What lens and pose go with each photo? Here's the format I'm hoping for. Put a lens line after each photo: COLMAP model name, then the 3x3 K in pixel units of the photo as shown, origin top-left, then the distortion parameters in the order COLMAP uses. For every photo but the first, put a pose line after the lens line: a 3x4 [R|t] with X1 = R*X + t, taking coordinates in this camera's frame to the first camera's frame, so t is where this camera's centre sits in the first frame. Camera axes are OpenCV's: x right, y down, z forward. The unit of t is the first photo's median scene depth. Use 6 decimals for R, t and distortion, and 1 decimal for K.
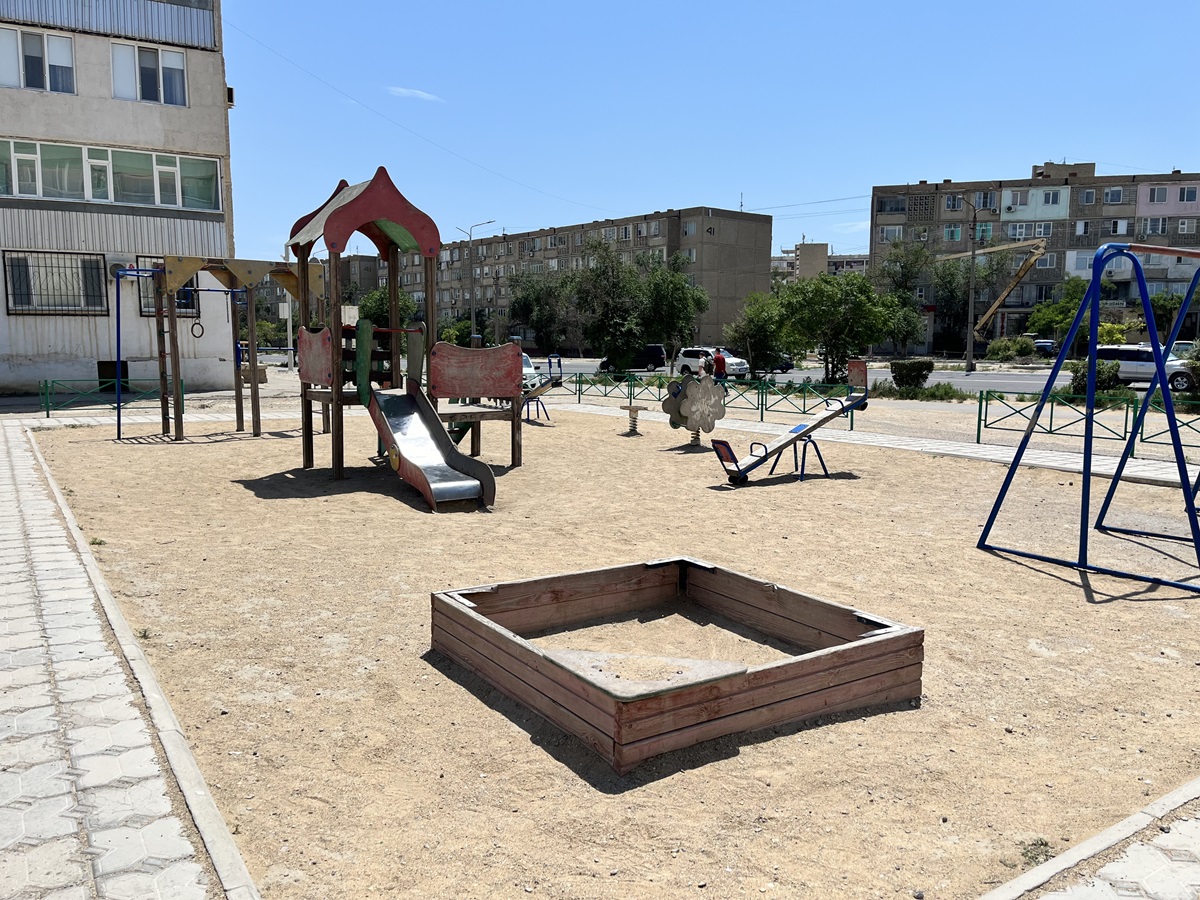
lens RADIAL K [[900.5, 0, 593.3], [0, 900.5, 453.4], [0, 0, 1]] dist [0.005632, -0.020331]
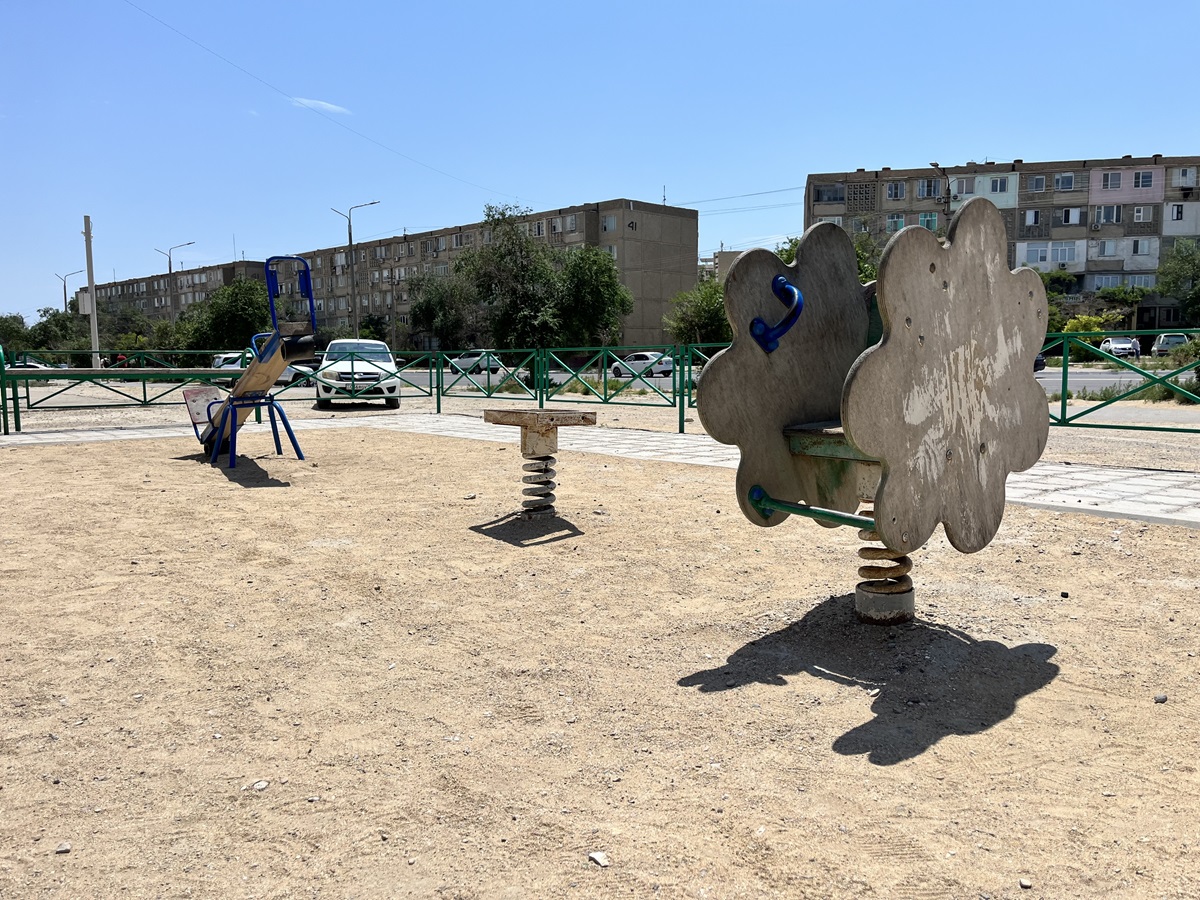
lens RADIAL K [[900.5, 0, 599.2], [0, 900.5, 456.0], [0, 0, 1]] dist [0.005632, -0.020331]
pose [[0.995170, -0.025509, 0.094790, 0.005898], [0.026795, 0.999565, -0.012322, -0.005637], [-0.094434, 0.014802, 0.995421, 0.117864]]
